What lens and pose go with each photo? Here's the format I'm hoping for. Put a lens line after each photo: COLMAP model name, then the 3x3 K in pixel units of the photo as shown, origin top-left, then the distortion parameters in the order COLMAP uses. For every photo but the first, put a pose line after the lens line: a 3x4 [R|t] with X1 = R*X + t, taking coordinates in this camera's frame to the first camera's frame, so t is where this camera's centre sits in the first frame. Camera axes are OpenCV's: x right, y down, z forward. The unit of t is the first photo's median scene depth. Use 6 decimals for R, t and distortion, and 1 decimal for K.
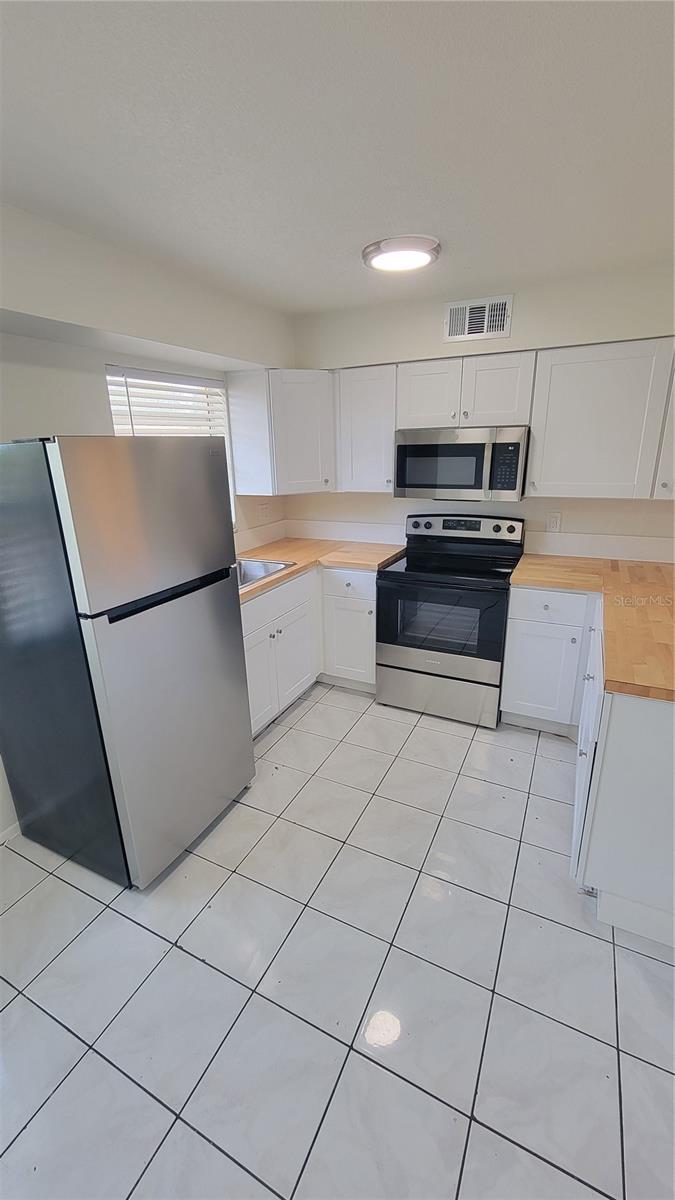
lens RADIAL K [[489.2, 0, 322.4], [0, 489.2, 598.8], [0, 0, 1]] dist [-0.002817, 0.000529]
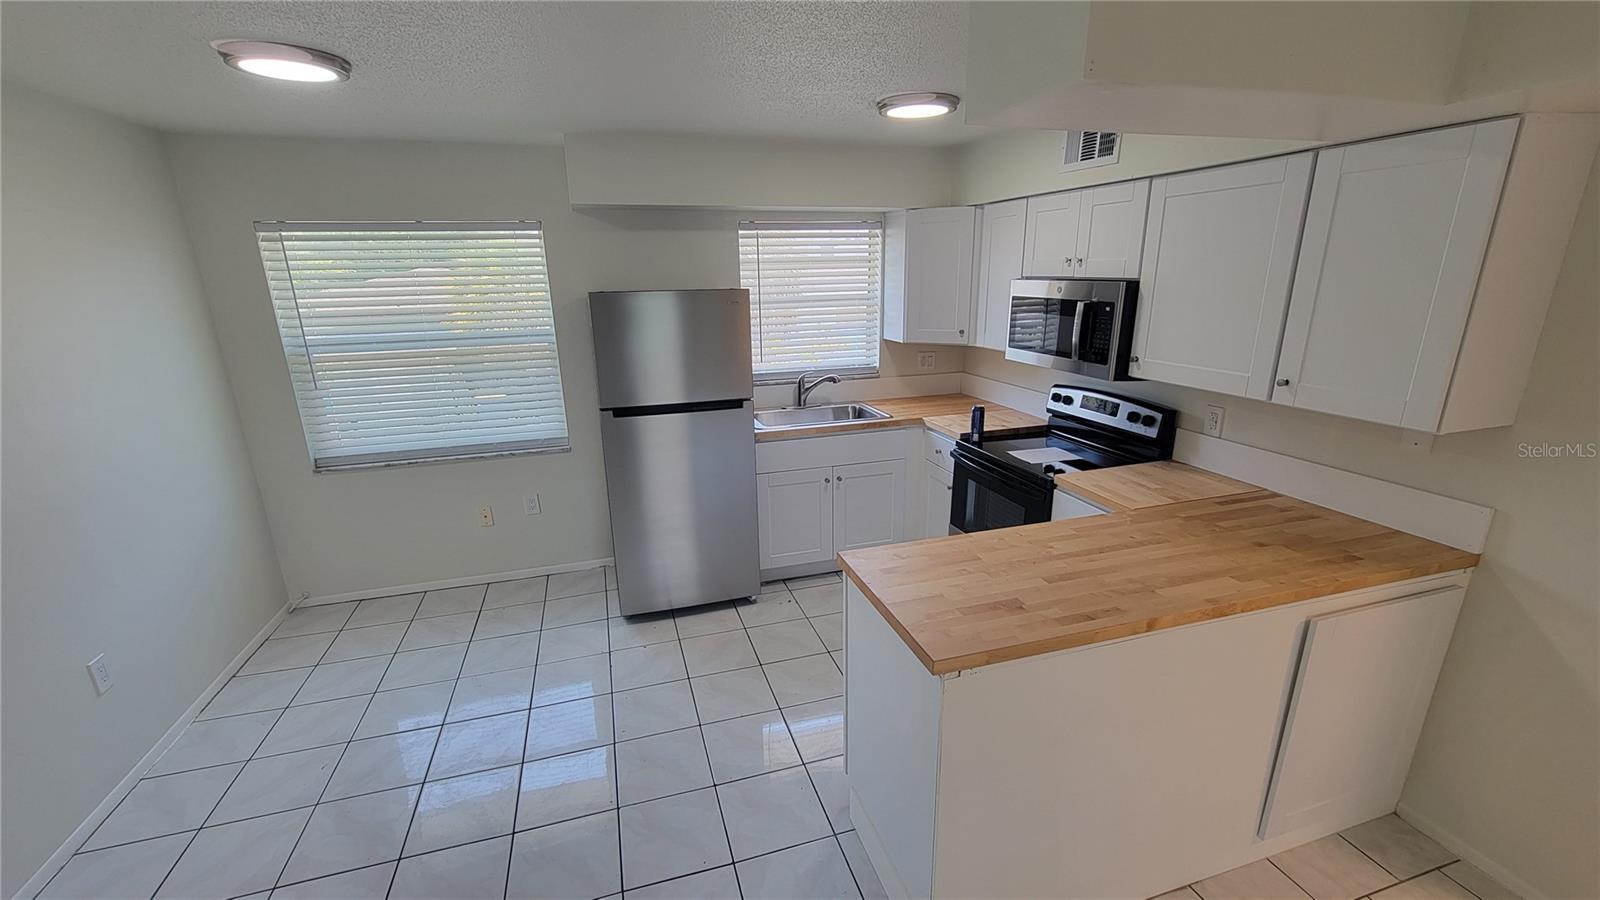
lens RADIAL K [[654.0, 0, 796.7], [0, 654.0, 470.0], [0, 0, 1]] dist [-0.001407, 0.000319]
pose [[0.701998, 0.224485, -0.675873, 0.735559], [-0.217792, 0.971225, 0.096372, -0.058750], [0.678060, 0.079547, 0.730690, -0.029100]]
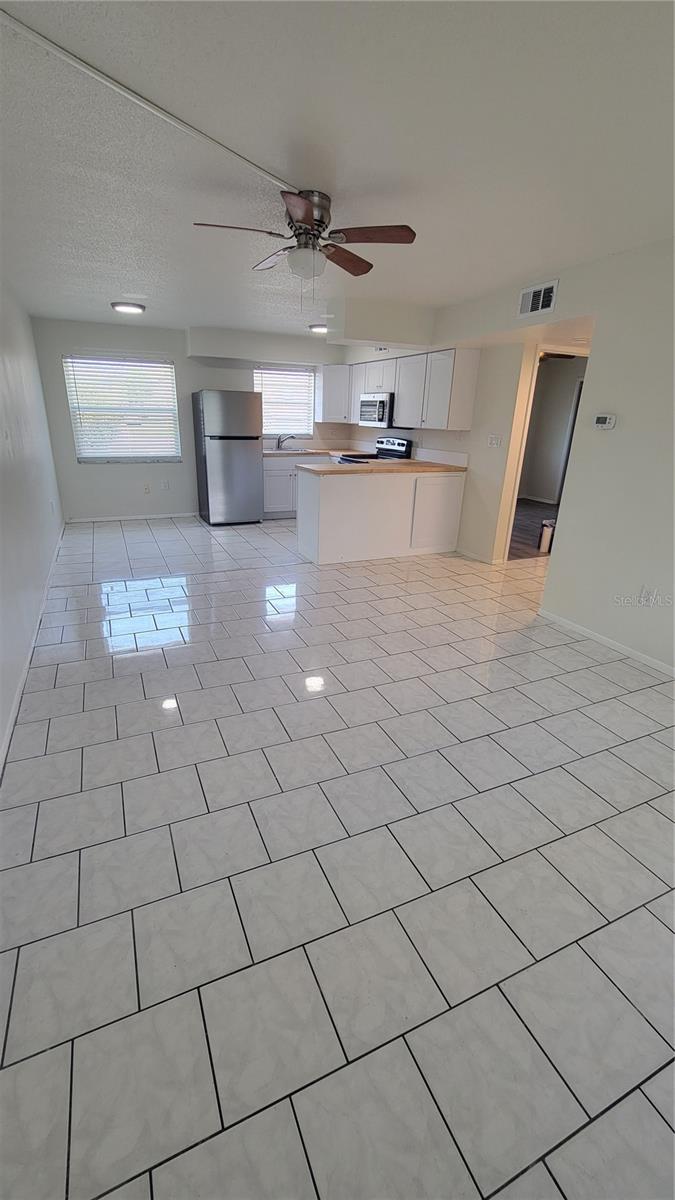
lens RADIAL K [[489.2, 0, 322.4], [0, 489.2, 598.8], [0, 0, 1]] dist [-0.002817, 0.000529]
pose [[0.776190, 0.268056, -0.570679, 1.569734], [-0.234596, 0.962921, 0.133221, 0.302327], [0.585229, 0.030474, 0.810295, -0.885002]]
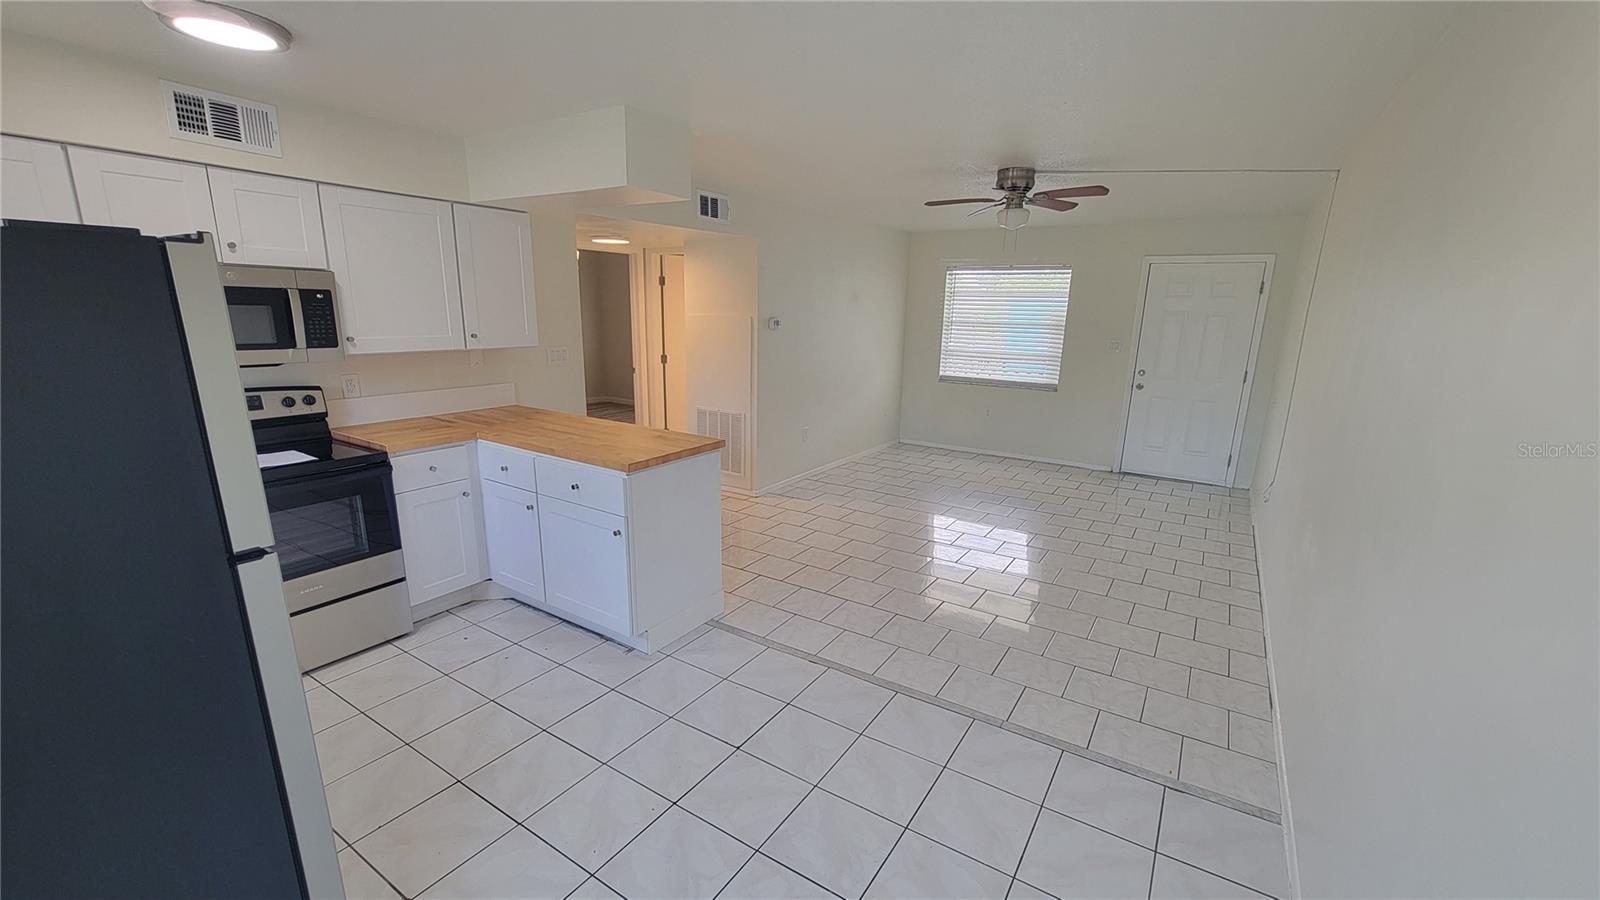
lens RADIAL K [[654.0, 0, 796.7], [0, 654.0, 470.0], [0, 0, 1]] dist [-0.001407, 0.000319]
pose [[0.094806, -0.211172, 0.972840, -0.616406], [0.277510, 0.944109, 0.177891, -0.008767], [-0.956033, 0.253108, 0.148109, 0.147316]]
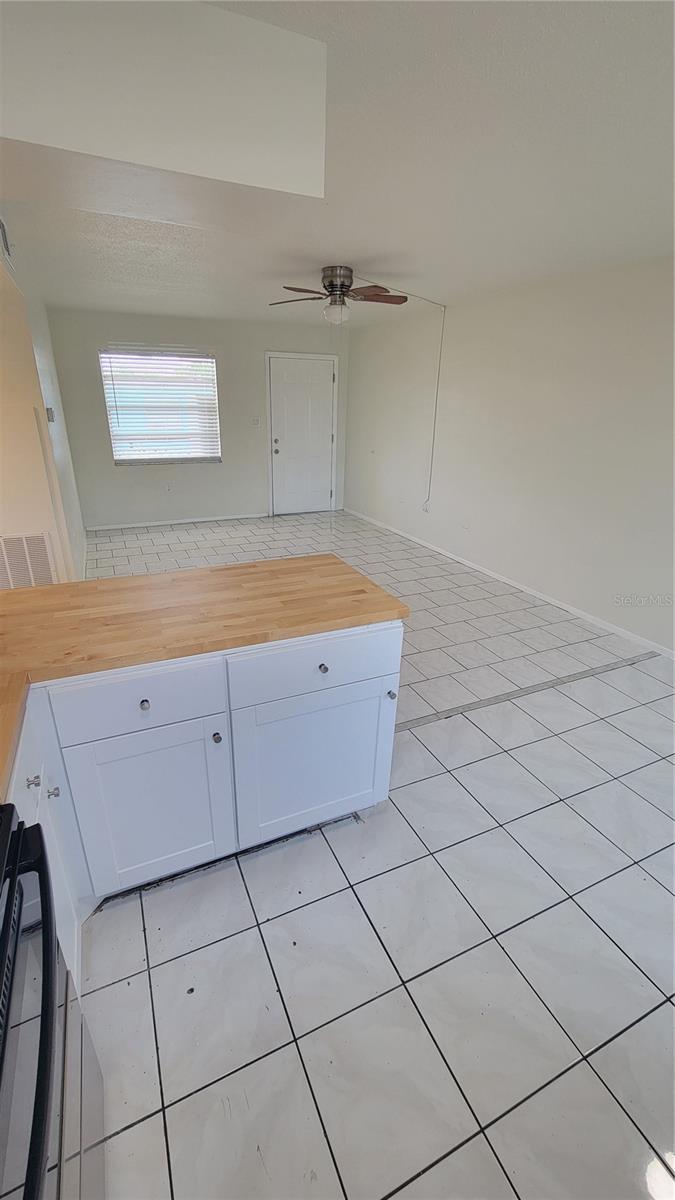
lens RADIAL K [[490.5, 0, 321.9], [0, 490.5, 598.4], [0, 0, 1]] dist [-0.001407, 0.000319]
pose [[-0.782761, -0.216569, 0.583424, 0.048106], [0.197446, 0.802632, 0.562847, -0.265980], [-0.590169, 0.555770, -0.585508, 0.915903]]
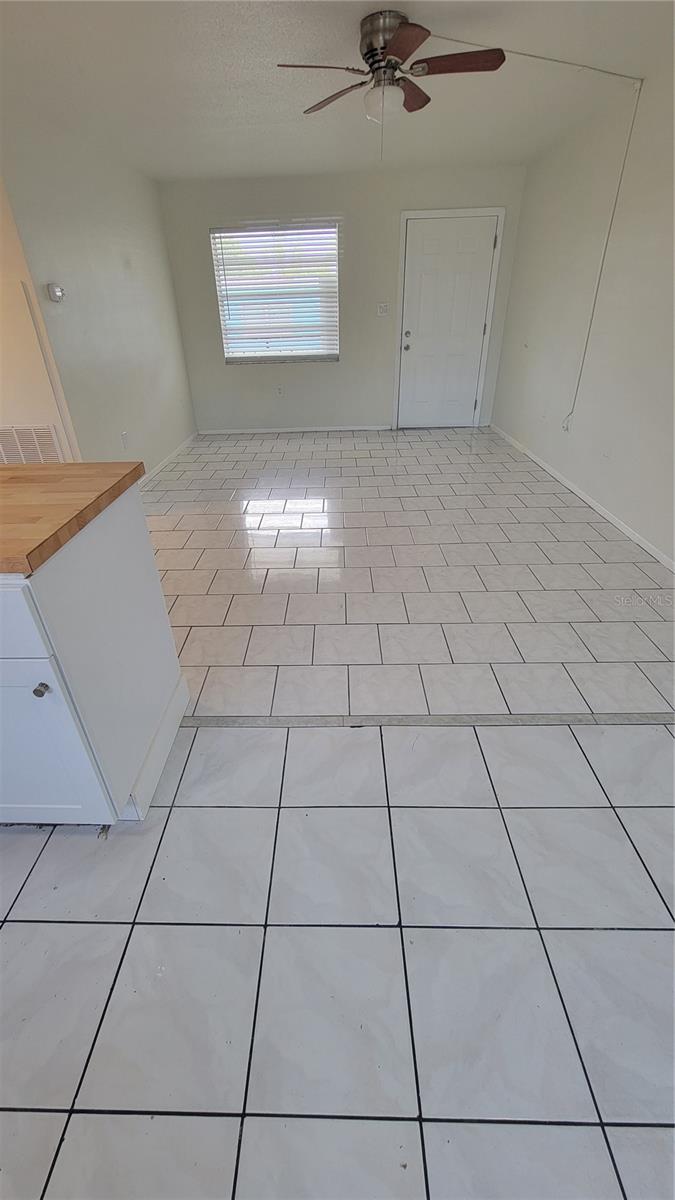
lens RADIAL K [[489.2, 0, 322.4], [0, 489.2, 598.8], [0, 0, 1]] dist [-0.002817, 0.000529]
pose [[-0.439100, -0.422114, 0.793102, -0.055691], [0.312756, 0.755727, 0.575379, -0.016297], [-0.842244, 0.500696, -0.199820, 0.438526]]
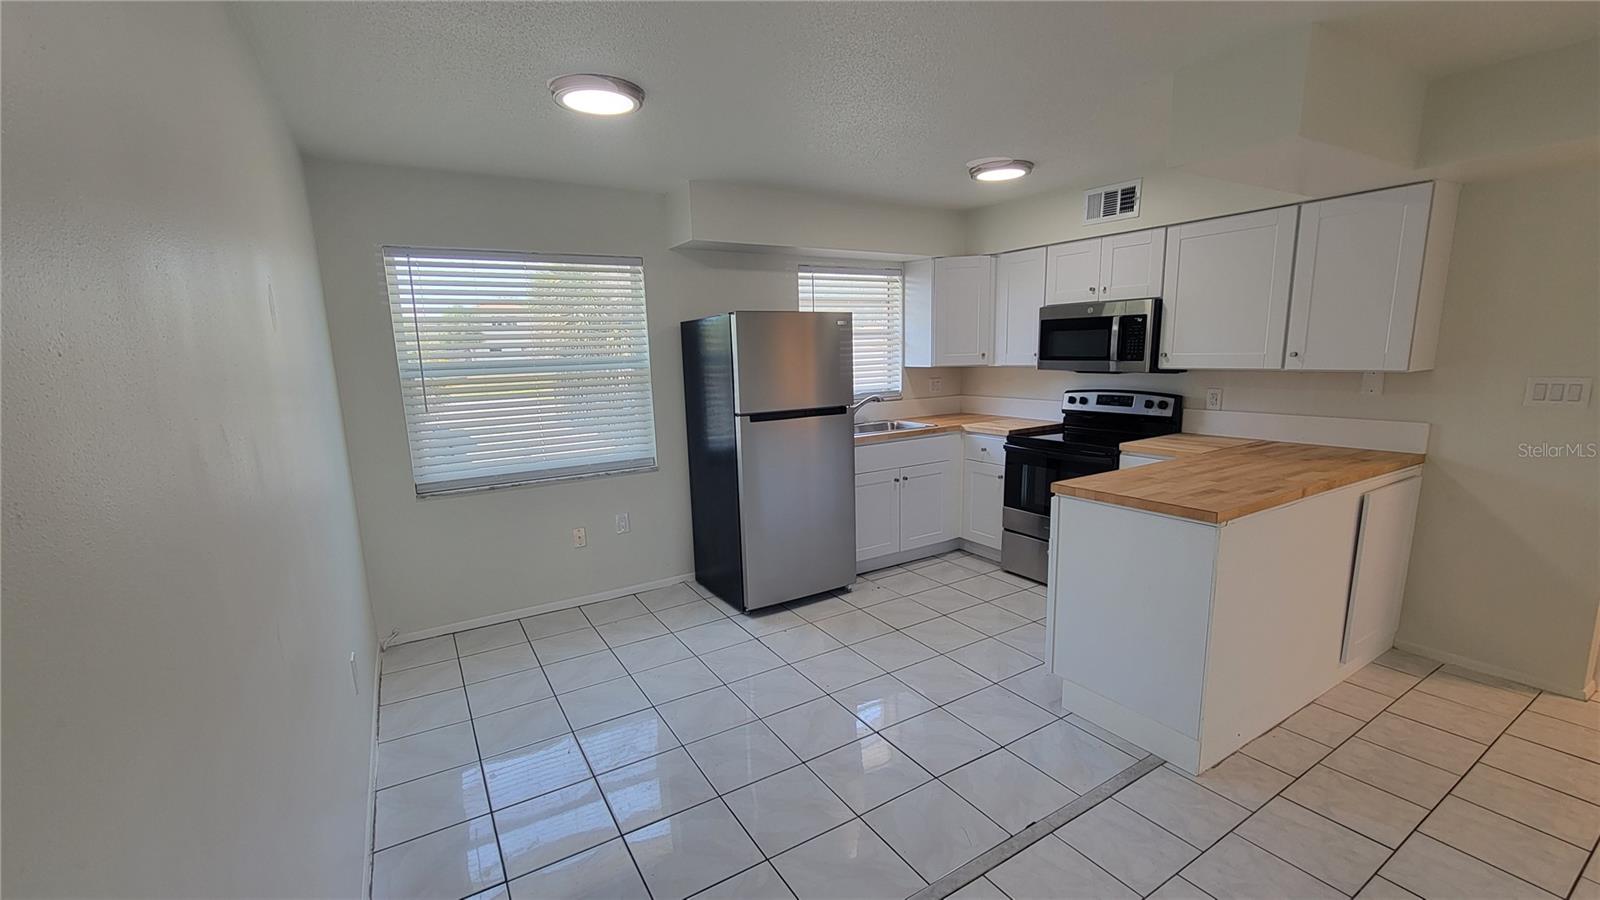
lens RADIAL K [[654.0, 0, 796.7], [0, 654.0, 470.0], [0, 0, 1]] dist [-0.001407, 0.000319]
pose [[0.857206, 0.100442, -0.505083, 0.463045], [-0.153270, 0.986108, -0.064022, 0.182897], [0.491636, 0.132294, 0.860693, -0.447242]]
